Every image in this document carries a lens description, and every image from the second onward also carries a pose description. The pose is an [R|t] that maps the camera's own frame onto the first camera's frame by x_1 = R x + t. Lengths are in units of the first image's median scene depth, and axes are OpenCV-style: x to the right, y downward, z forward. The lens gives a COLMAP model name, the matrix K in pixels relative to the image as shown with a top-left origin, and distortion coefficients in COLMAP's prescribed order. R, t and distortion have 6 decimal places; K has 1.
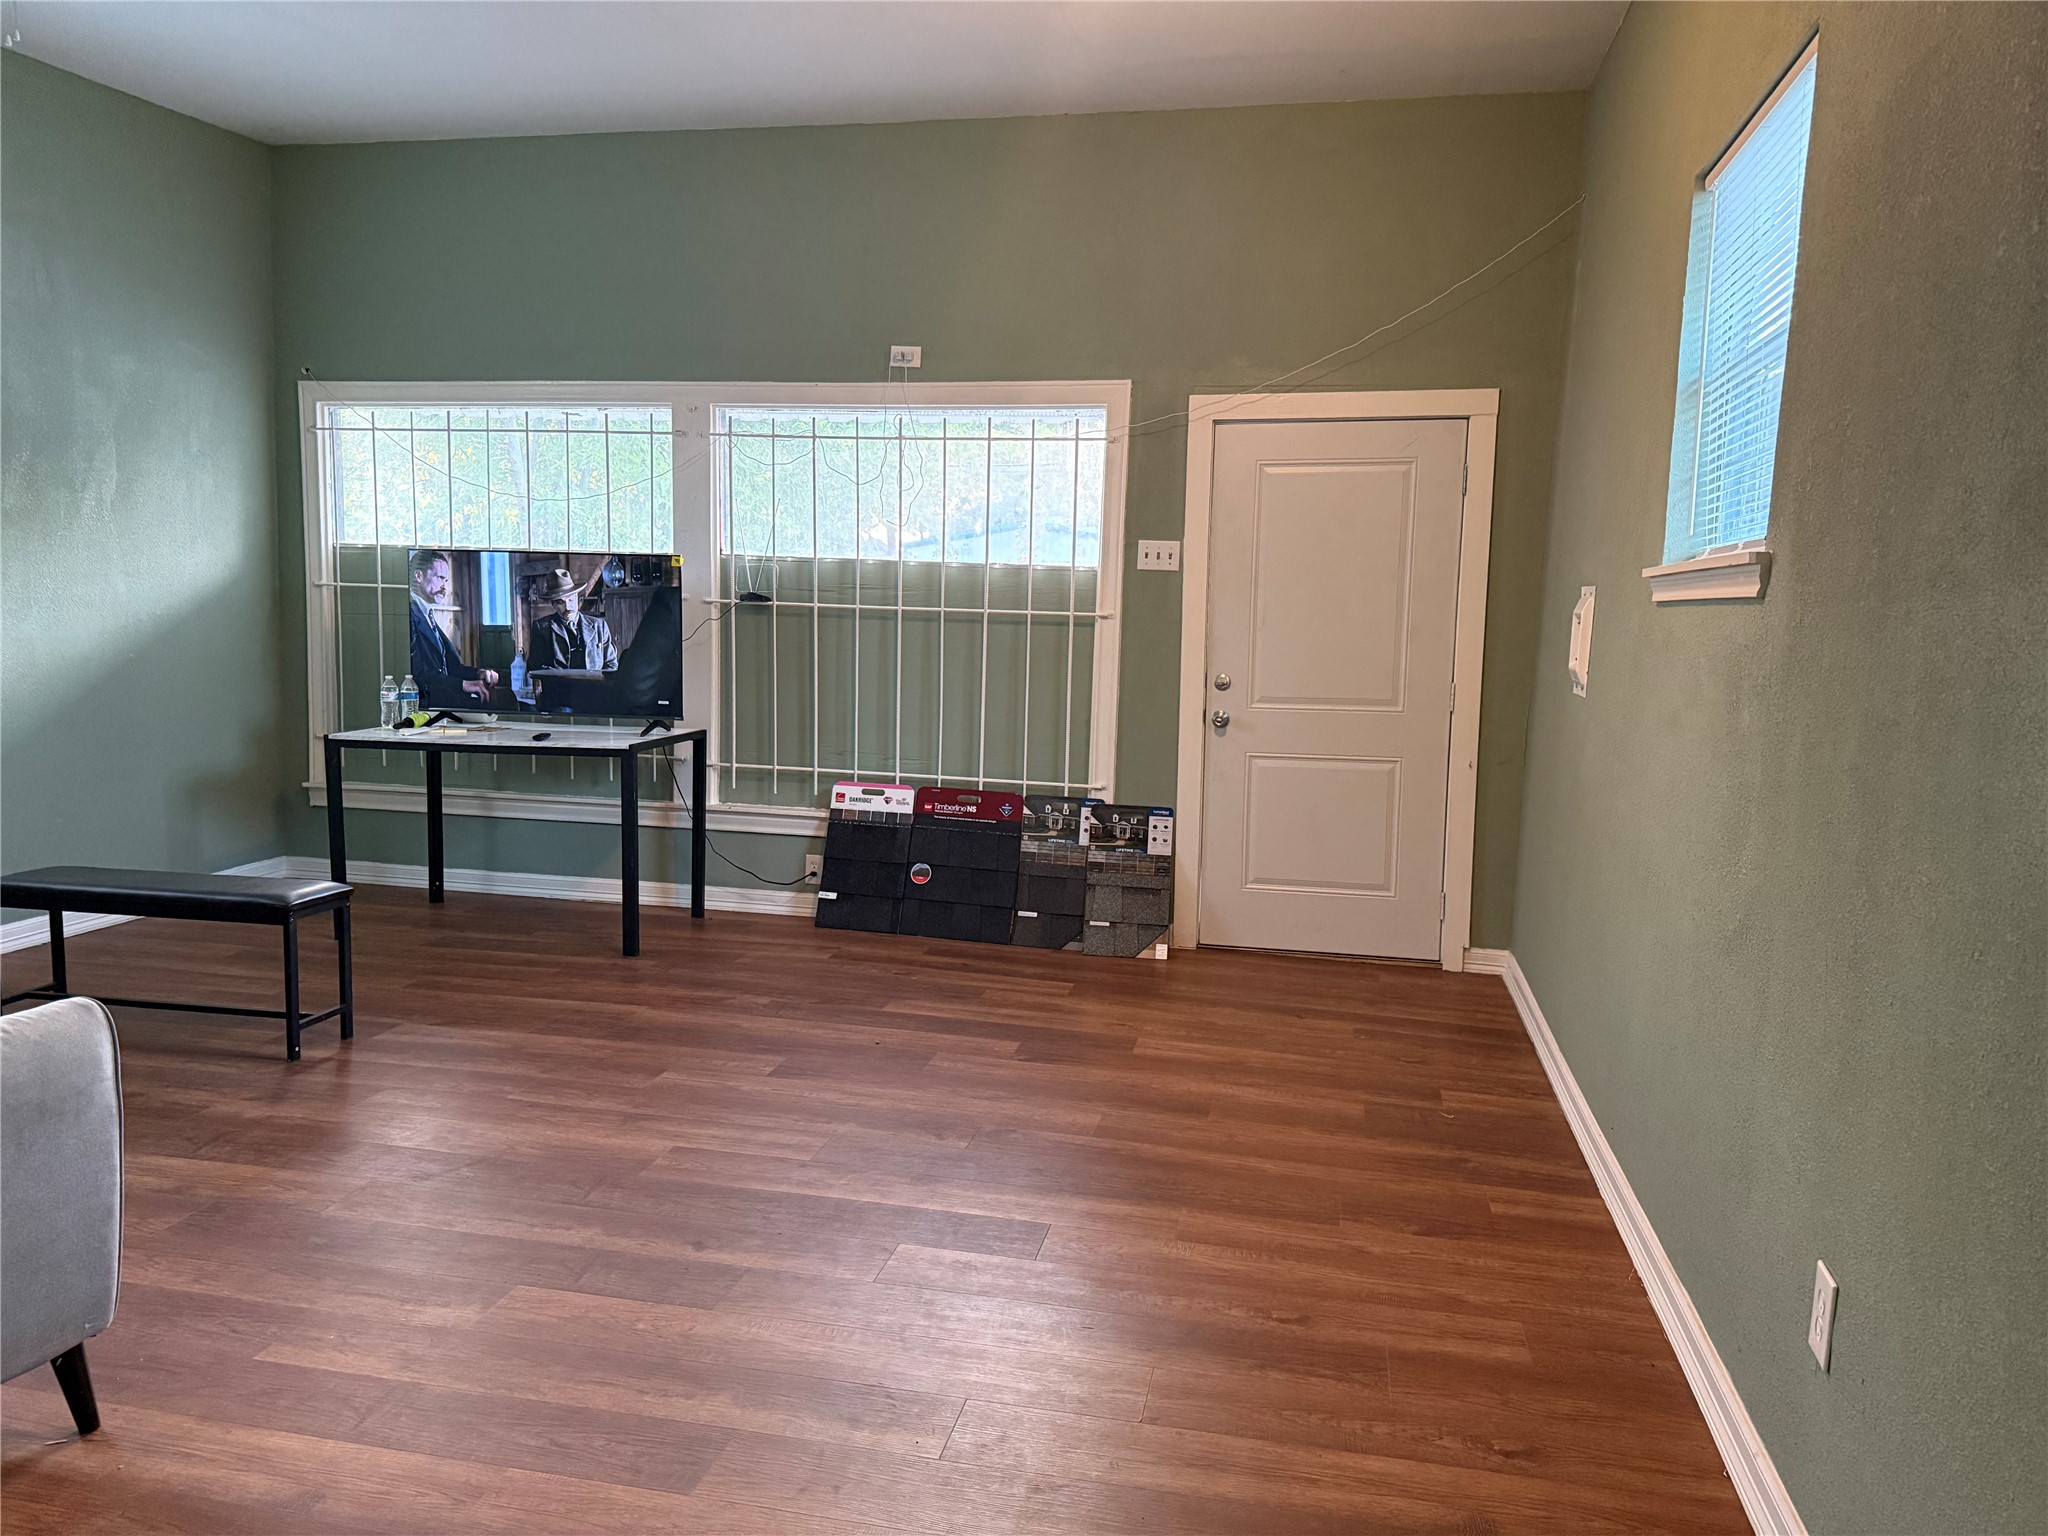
lens RADIAL K [[1430.6, 0, 1010.8], [0, 1430.6, 758.7], [0, 0, 1]] dist [0.084252, -0.103394]
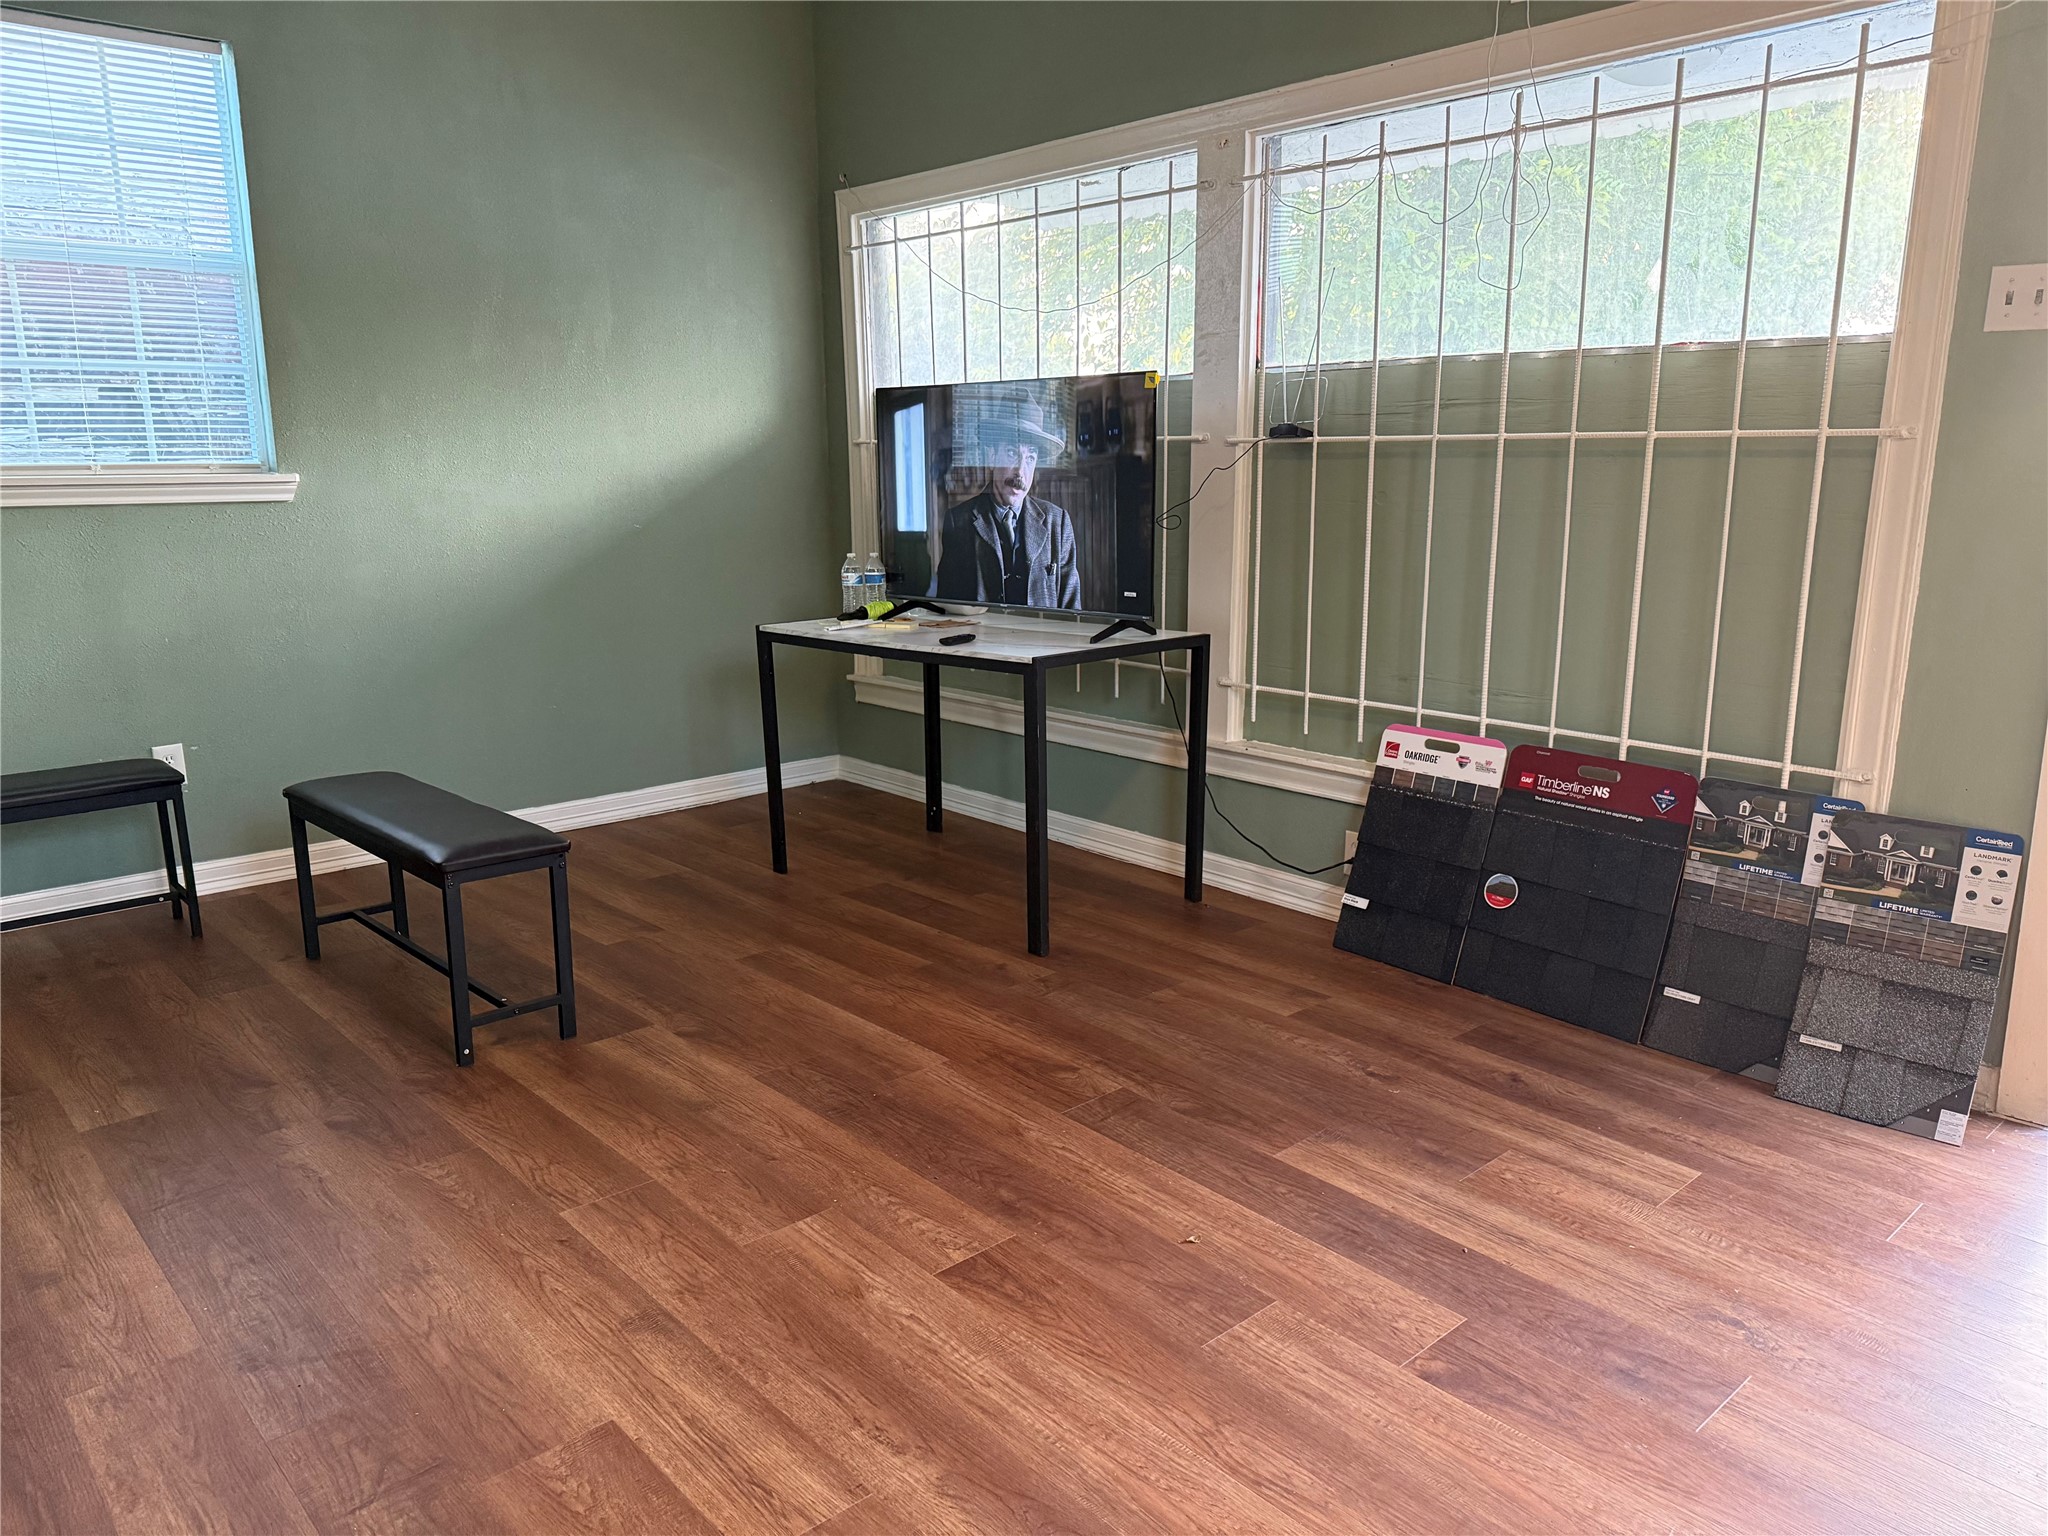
lens RADIAL K [[1430.6, 0, 1017.1], [0, 1430.6, 774.5], [0, 0, 1]] dist [0.084252, -0.103394]
pose [[0.812683, 0.095639, -0.574804, 0.116912], [-0.037667, 0.992998, 0.111965, -0.027998], [0.581488, -0.069341, 0.810595, 0.409873]]
